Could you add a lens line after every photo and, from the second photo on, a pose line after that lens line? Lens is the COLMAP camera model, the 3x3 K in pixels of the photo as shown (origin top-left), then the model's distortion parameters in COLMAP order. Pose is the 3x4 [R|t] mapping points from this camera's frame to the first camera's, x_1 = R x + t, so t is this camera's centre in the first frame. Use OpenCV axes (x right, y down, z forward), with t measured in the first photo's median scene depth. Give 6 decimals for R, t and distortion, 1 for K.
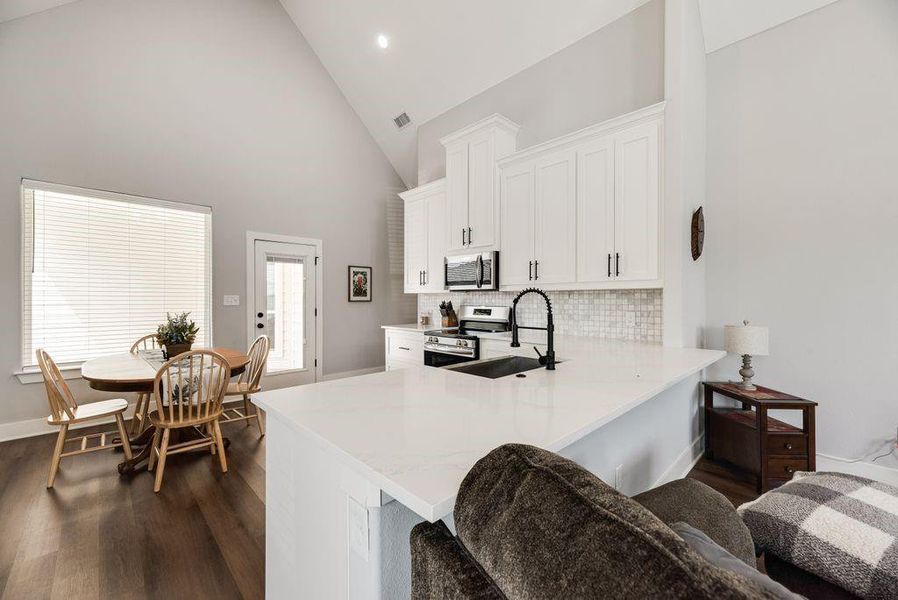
lens RADIAL K [[362.6, 0, 447.8], [0, 362.6, 299.0], [0, 0, 1]] dist [0.002946, -0.000272]
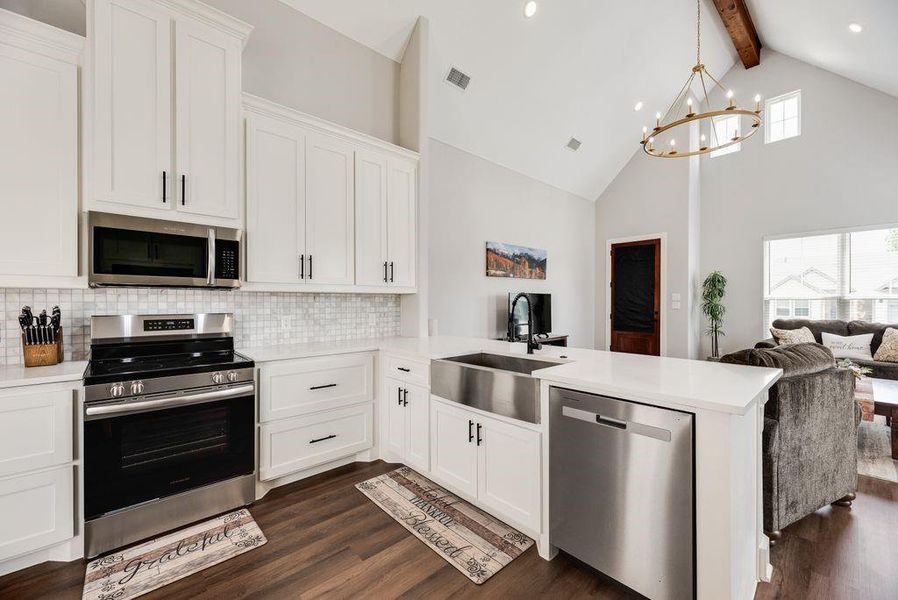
lens RADIAL K [[362.6, 0, 450.2], [0, 362.6, 301.6], [0, 0, 1]] dist [0.002946, -0.000272]
pose [[0.035967, 0.002054, 0.999351, -0.554682], [0.000913, 0.999997, -0.002088, 0.000936], [-0.999353, 0.000988, 0.035965, 0.639511]]
